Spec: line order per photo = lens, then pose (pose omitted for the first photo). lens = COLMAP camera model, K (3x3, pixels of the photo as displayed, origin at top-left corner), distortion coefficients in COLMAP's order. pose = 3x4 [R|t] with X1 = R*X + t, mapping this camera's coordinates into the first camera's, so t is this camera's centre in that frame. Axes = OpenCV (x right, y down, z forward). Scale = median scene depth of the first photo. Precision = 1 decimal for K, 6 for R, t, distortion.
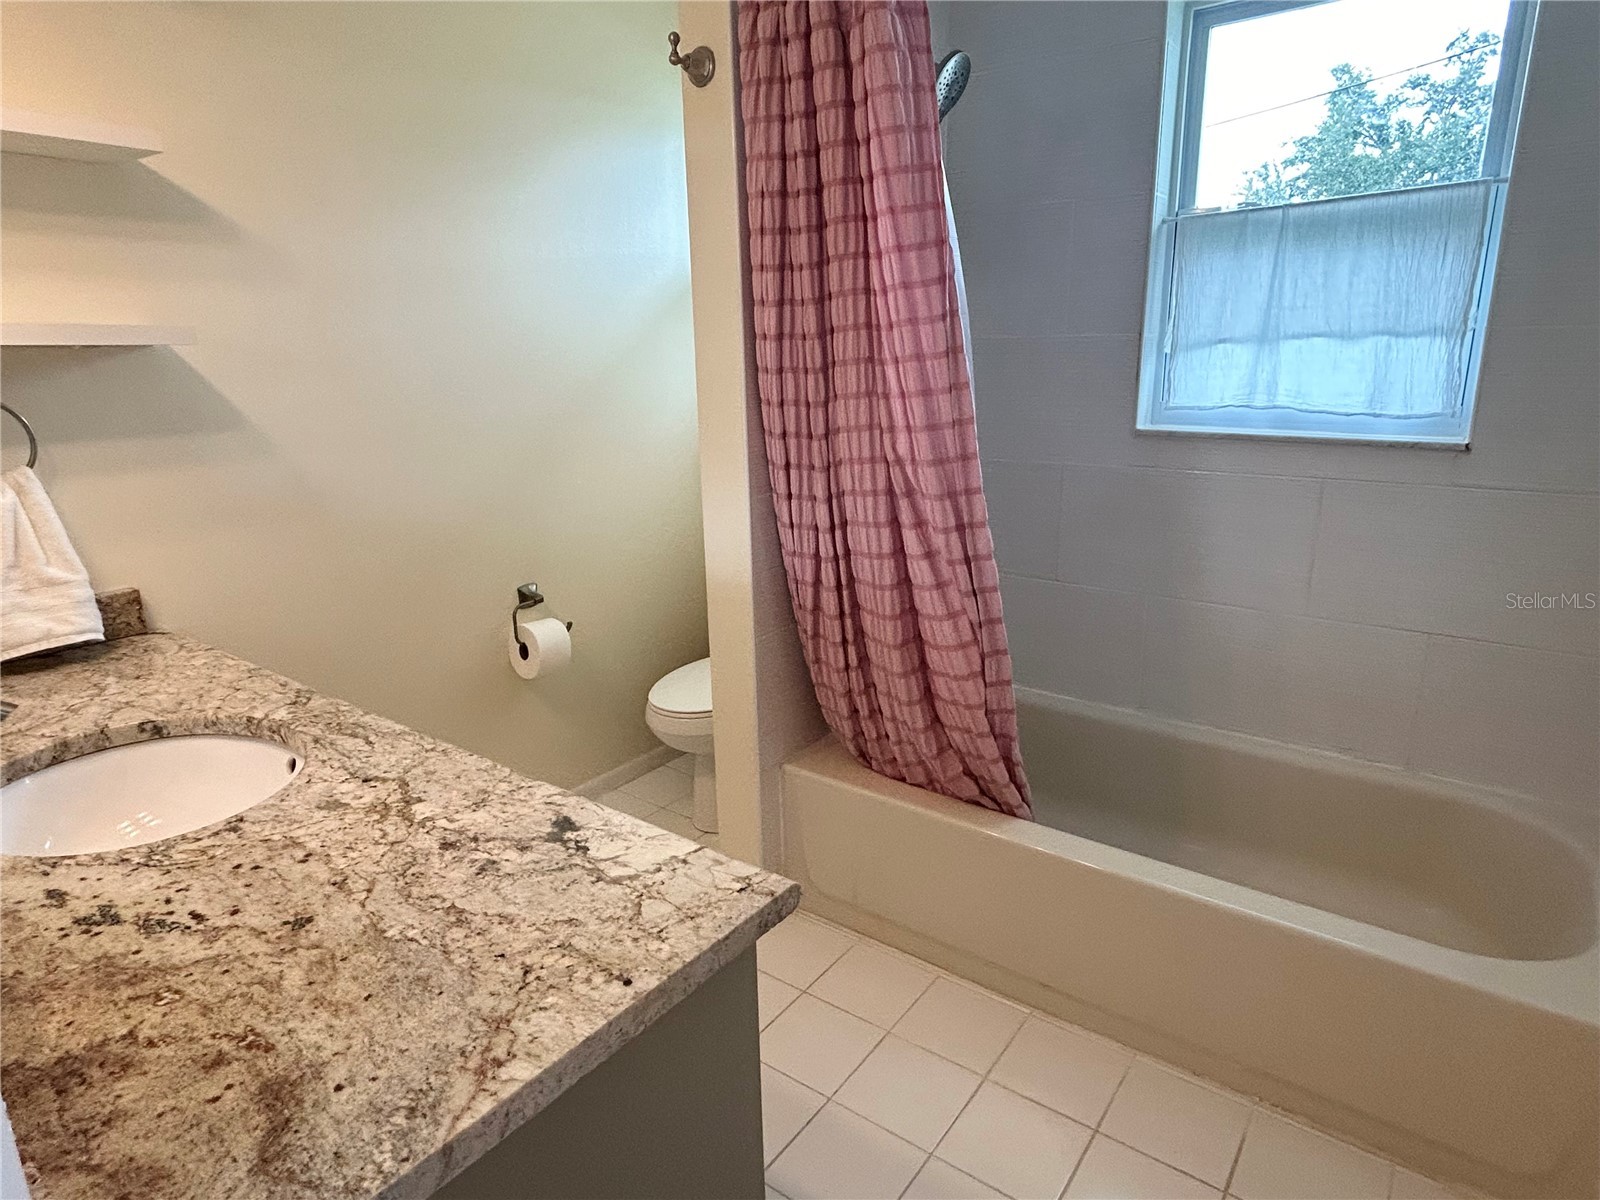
lens RADIAL K [[913.3, 0, 793.6], [0, 913.3, 596.5], [0, 0, 1]] dist [-0.007994, -0.000651]
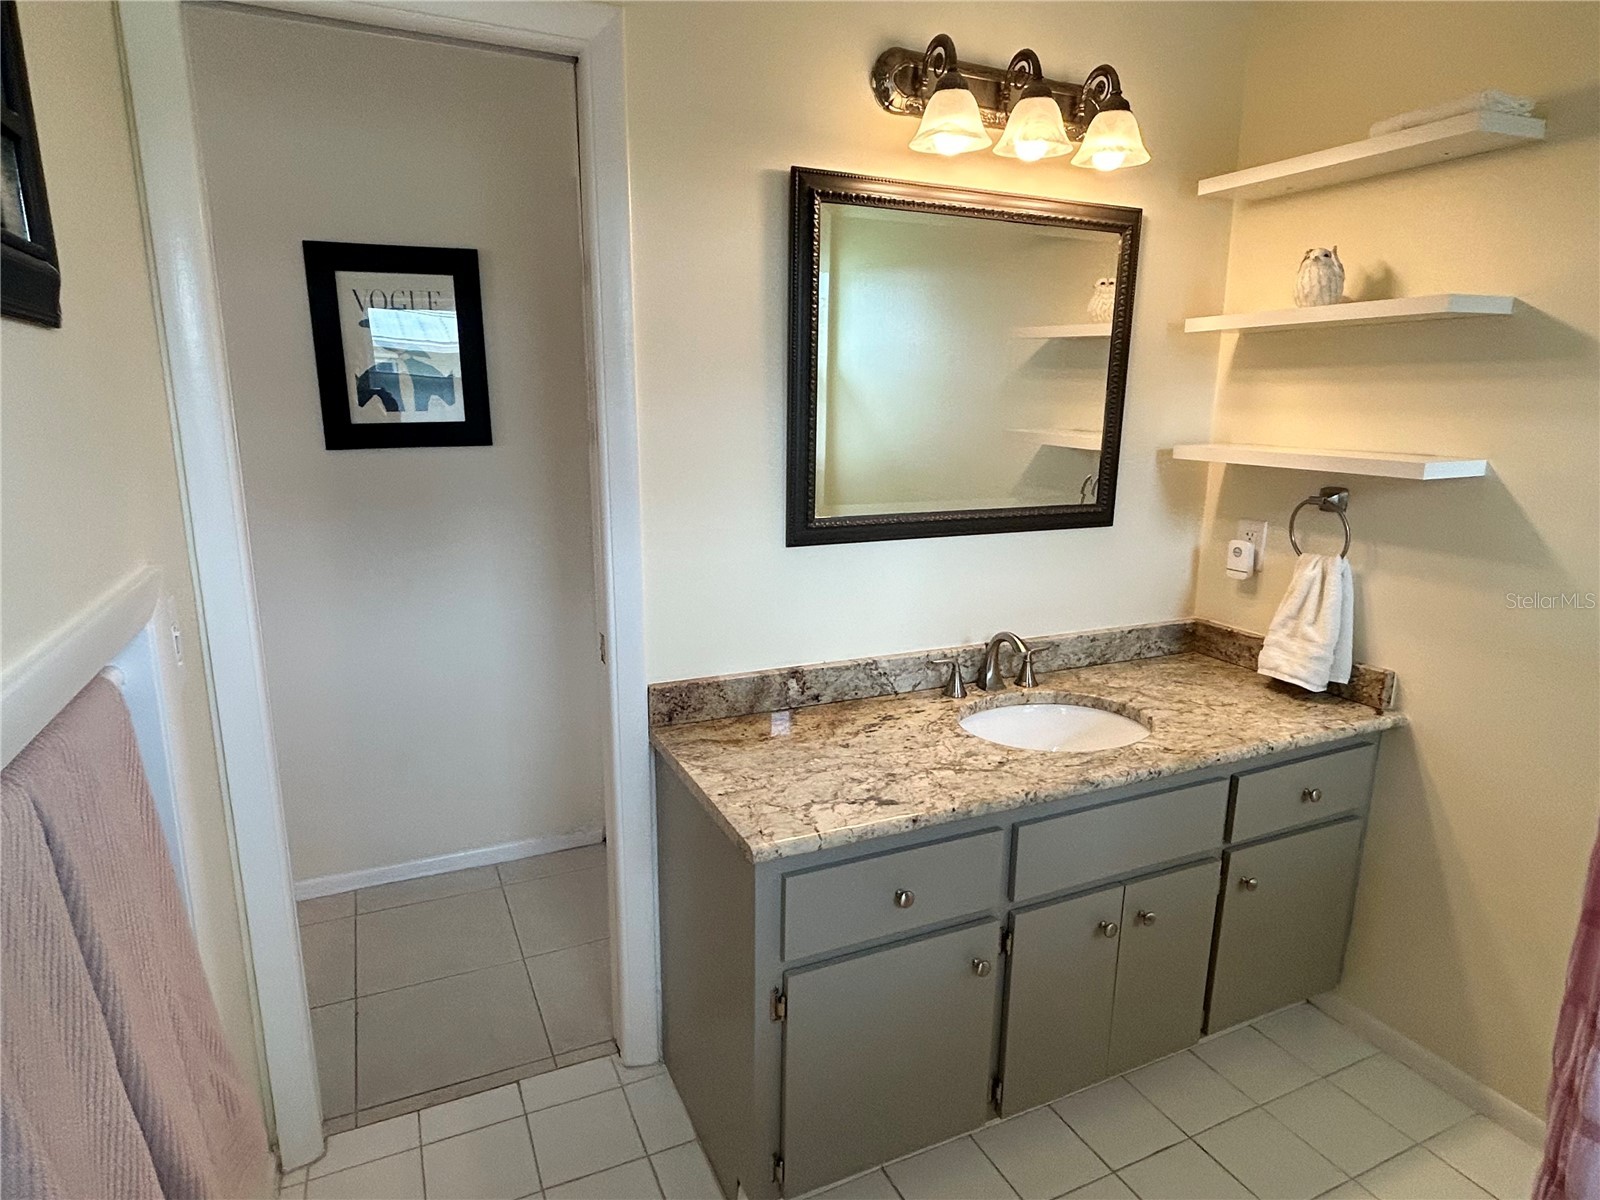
lens RADIAL K [[887.9, 0, 790.8], [0, 887.9, 598.2], [0, 0, 1]] dist [-0.004181, 0.003601]
pose [[-0.466872, 0.206473, -0.859883, 1.094472], [-0.227212, 0.911711, 0.342283, -0.569092], [0.854637, 0.355178, -0.378739, 1.348428]]
